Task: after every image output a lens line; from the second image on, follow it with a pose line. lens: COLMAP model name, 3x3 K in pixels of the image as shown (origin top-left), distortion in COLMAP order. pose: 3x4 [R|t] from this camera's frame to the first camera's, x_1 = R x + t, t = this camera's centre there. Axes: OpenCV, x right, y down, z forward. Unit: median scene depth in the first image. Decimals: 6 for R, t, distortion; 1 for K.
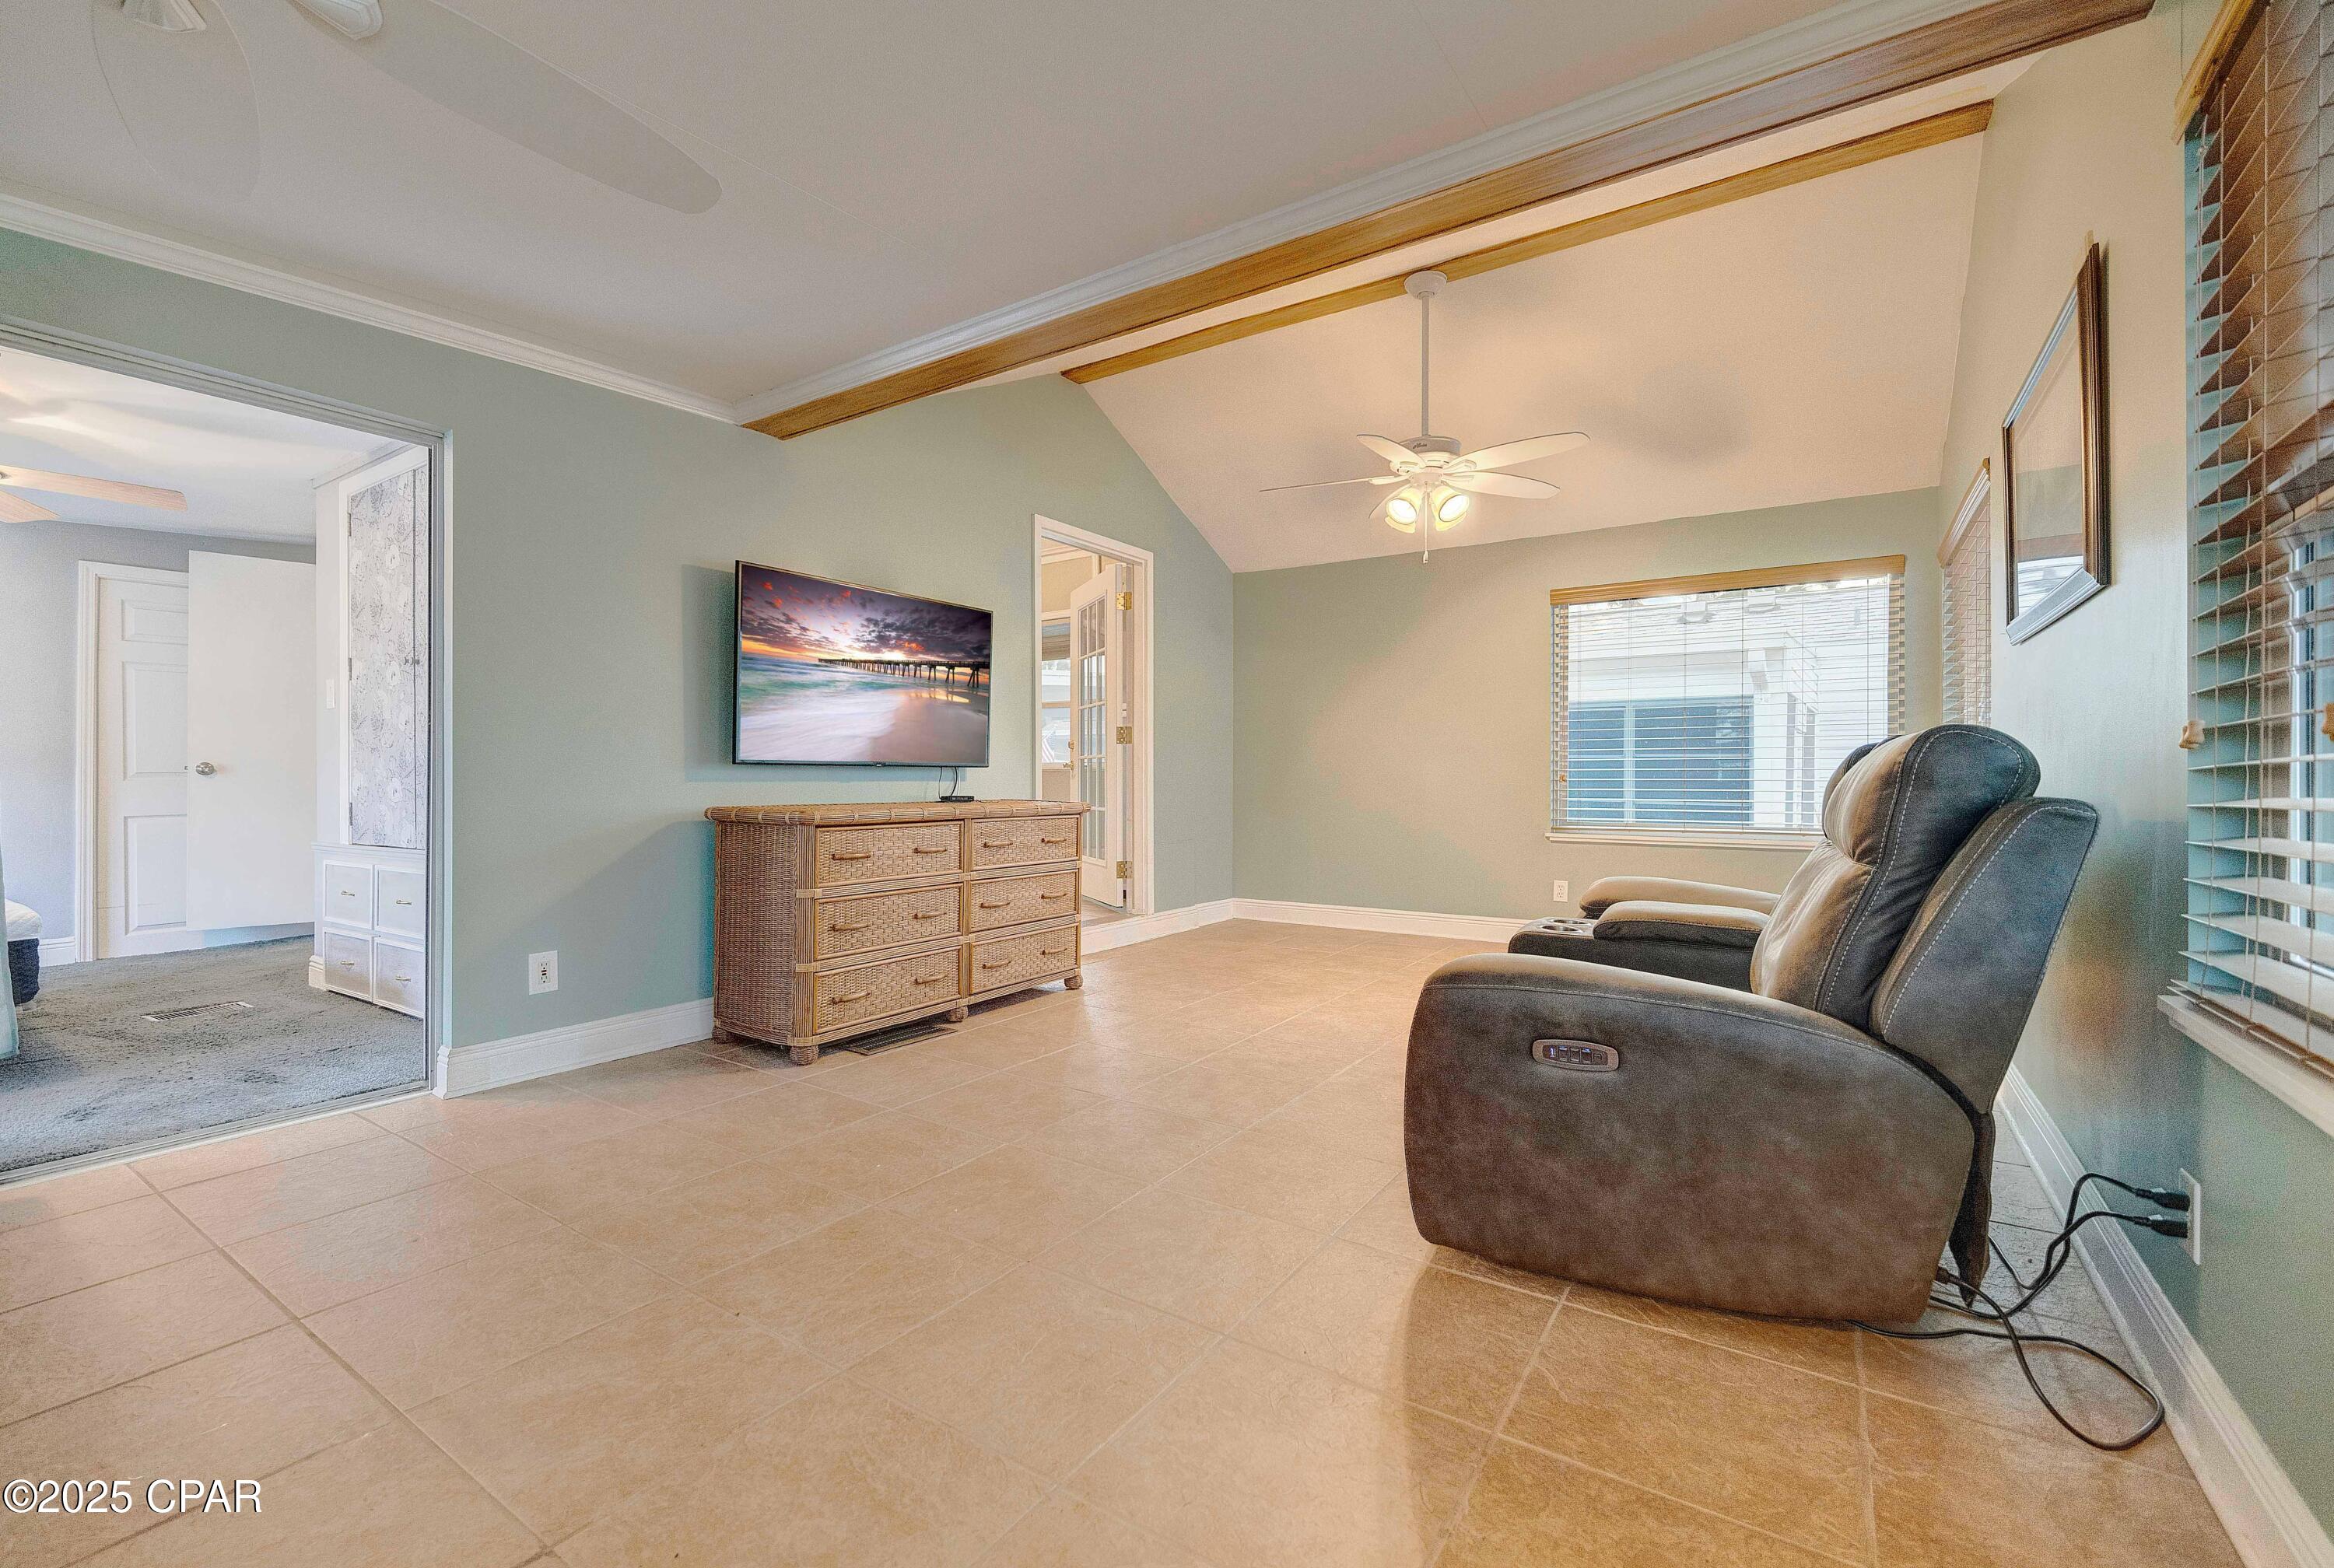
lens RADIAL K [[977.1, 0, 1169.5], [0, 977.1, 765.7], [0, 0, 1]] dist [-0.000931, -0.000041]
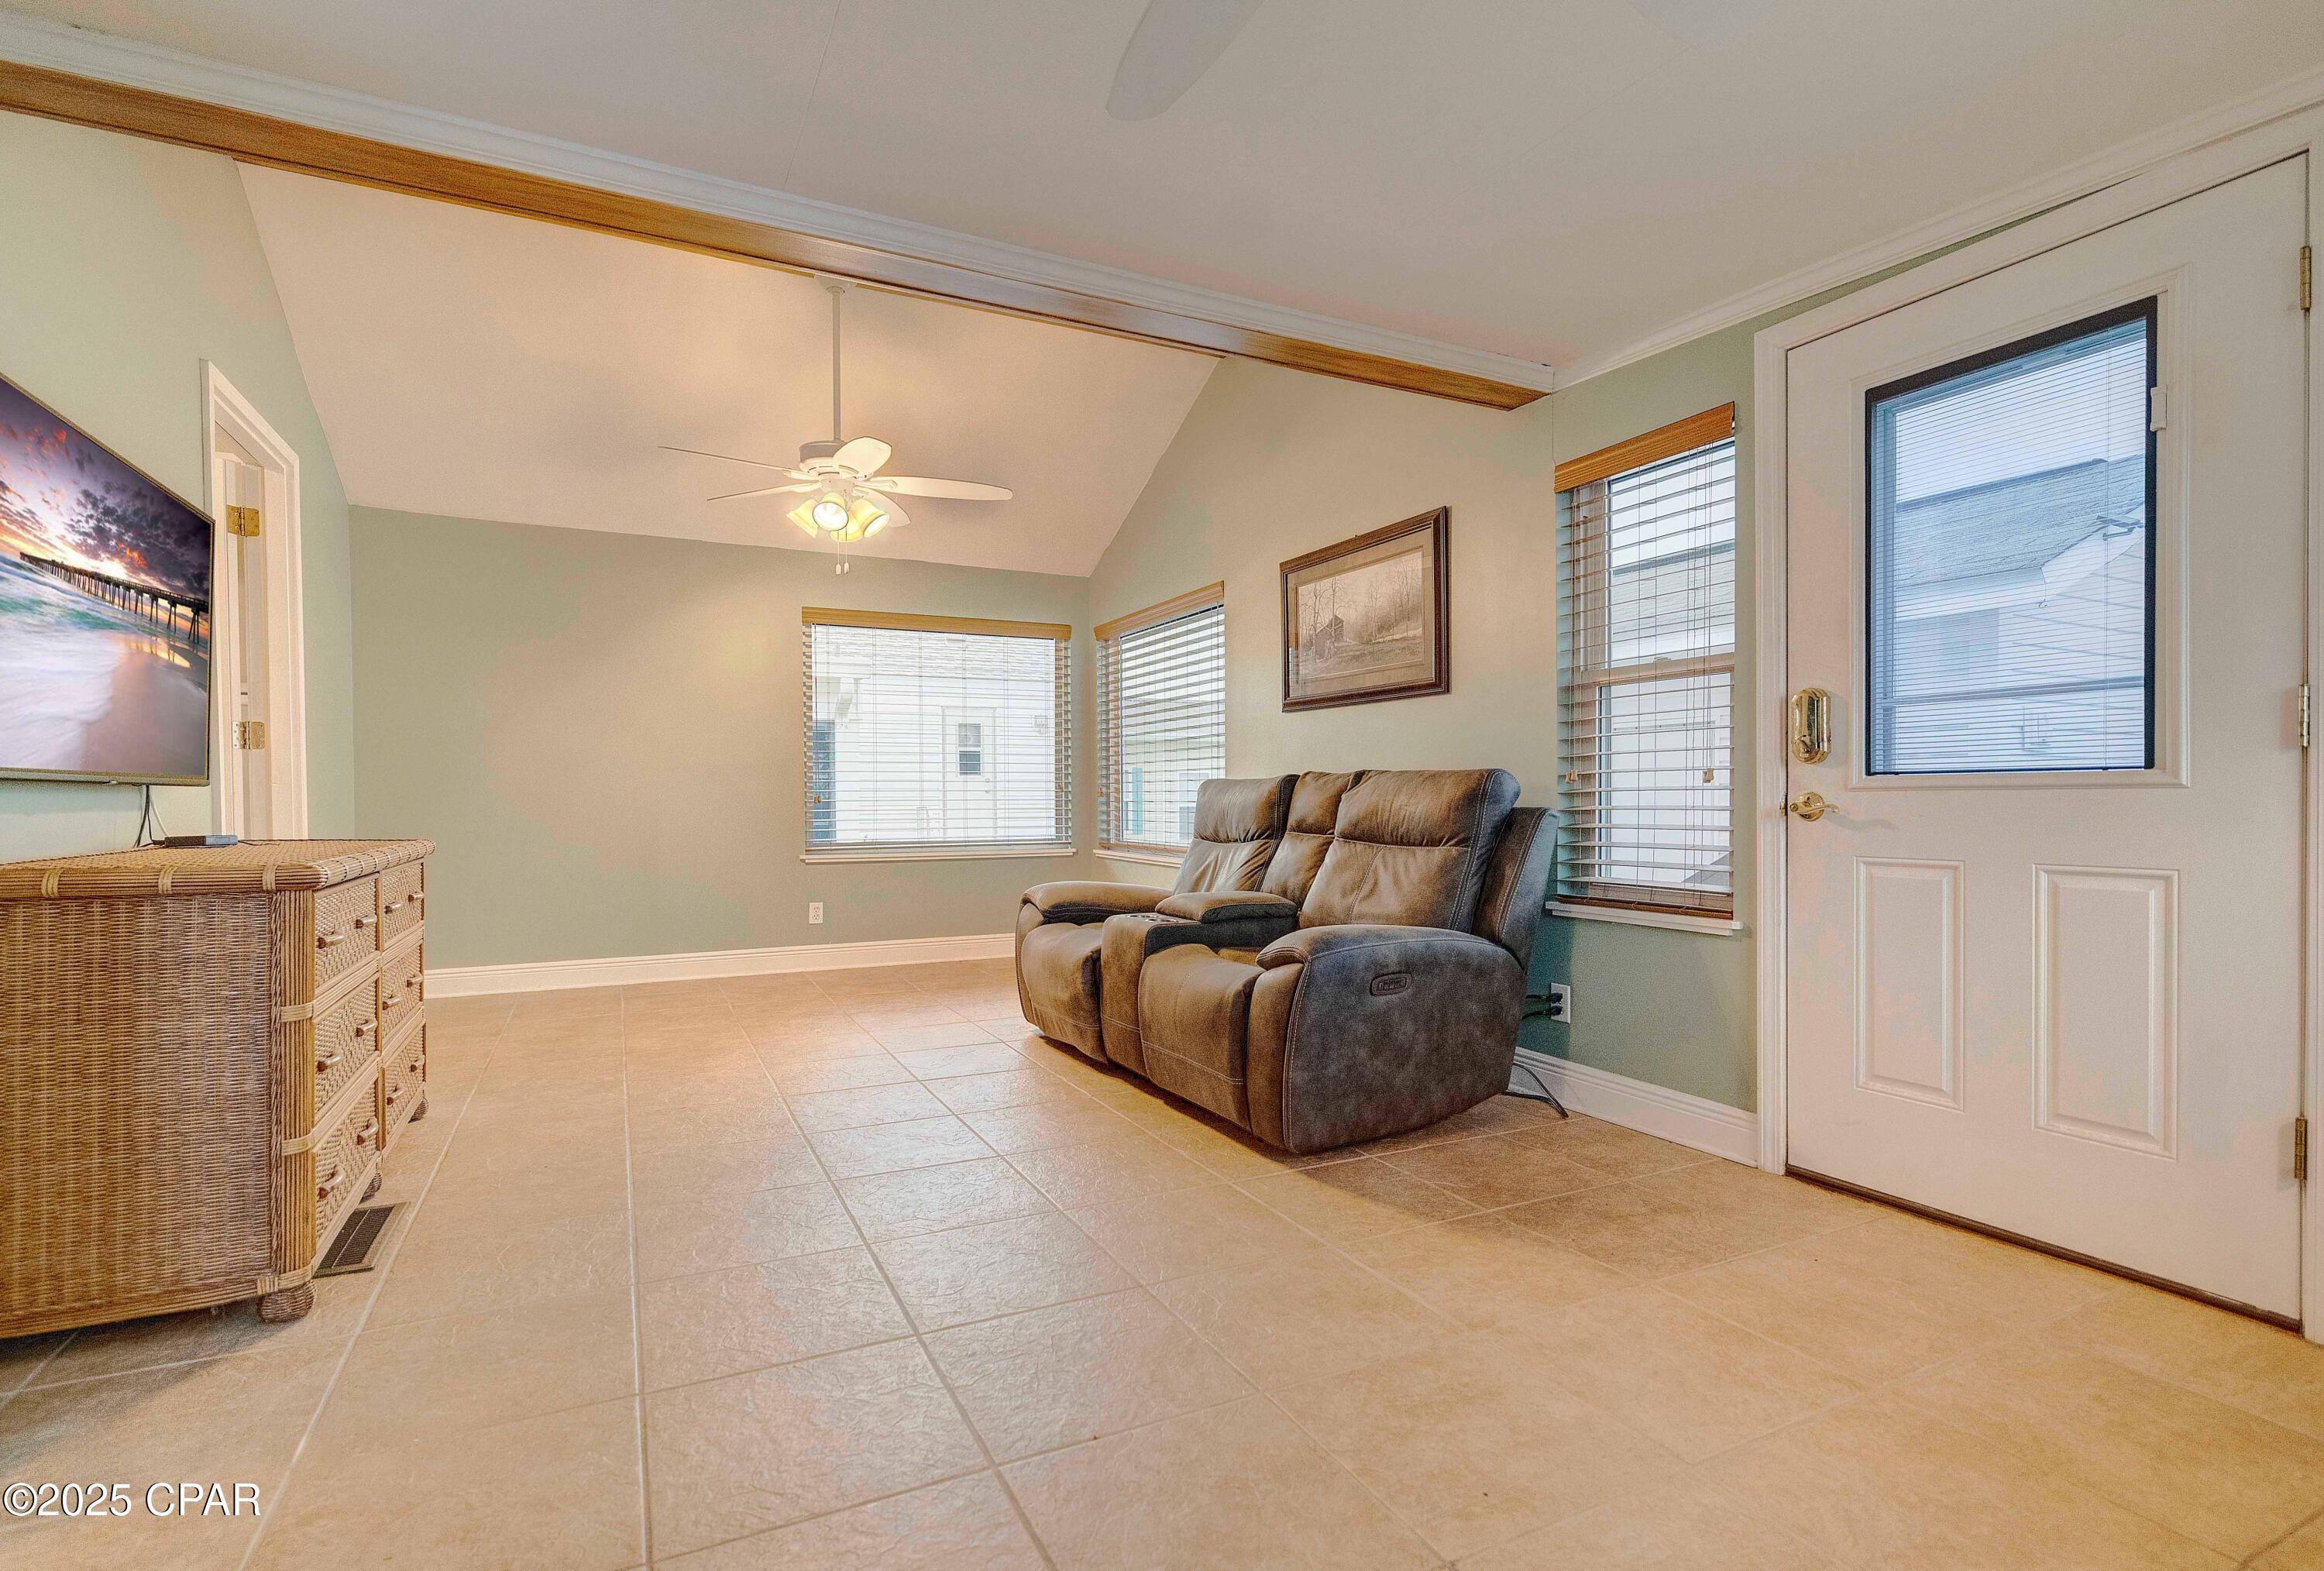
lens RADIAL K [[1088.3, 0, 1163.9], [0, 1088.3, 814.8], [0, 0, 1]] dist [0.000786, 0.000399]
pose [[0.495975, -0.012892, 0.868241, -0.640054], [-0.006887, 0.999800, 0.018779, 0.006584], [-0.868310, -0.015293, 0.495787, 0.262394]]
